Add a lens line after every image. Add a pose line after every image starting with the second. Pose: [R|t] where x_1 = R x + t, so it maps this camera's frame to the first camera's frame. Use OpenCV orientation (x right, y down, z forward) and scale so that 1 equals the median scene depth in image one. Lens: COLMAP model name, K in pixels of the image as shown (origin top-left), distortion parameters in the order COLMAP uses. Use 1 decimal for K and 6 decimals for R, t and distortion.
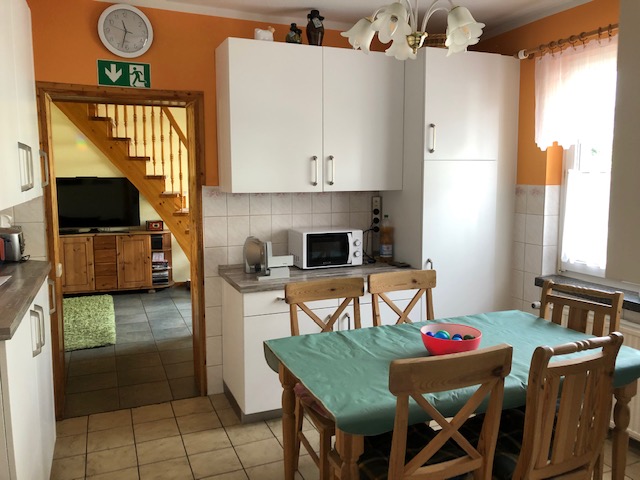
lens RADIAL K [[520.0, 0, 322.1], [0, 520.0, 230.3], [0, 0, 1]] dist [0.007600, 0.010055]
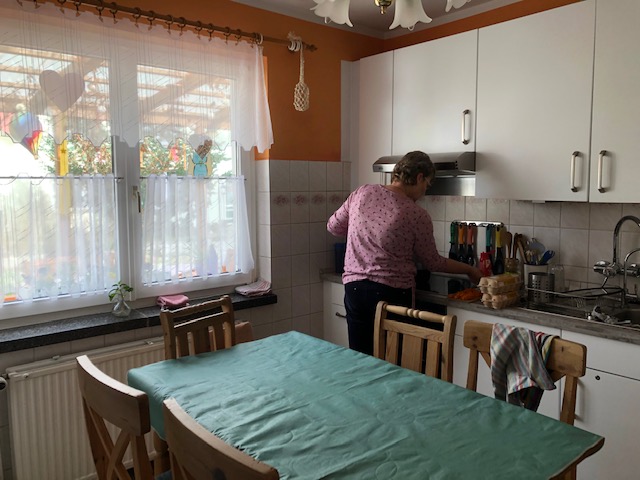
lens RADIAL K [[520.0, 0, 322.1], [0, 520.0, 230.3], [0, 0, 1]] dist [0.007600, 0.010055]
pose [[-0.316744, -0.080329, 0.945104, -0.459424], [0.094990, 0.988712, 0.115870, -0.114420], [-0.943743, 0.126477, -0.305538, 1.171944]]
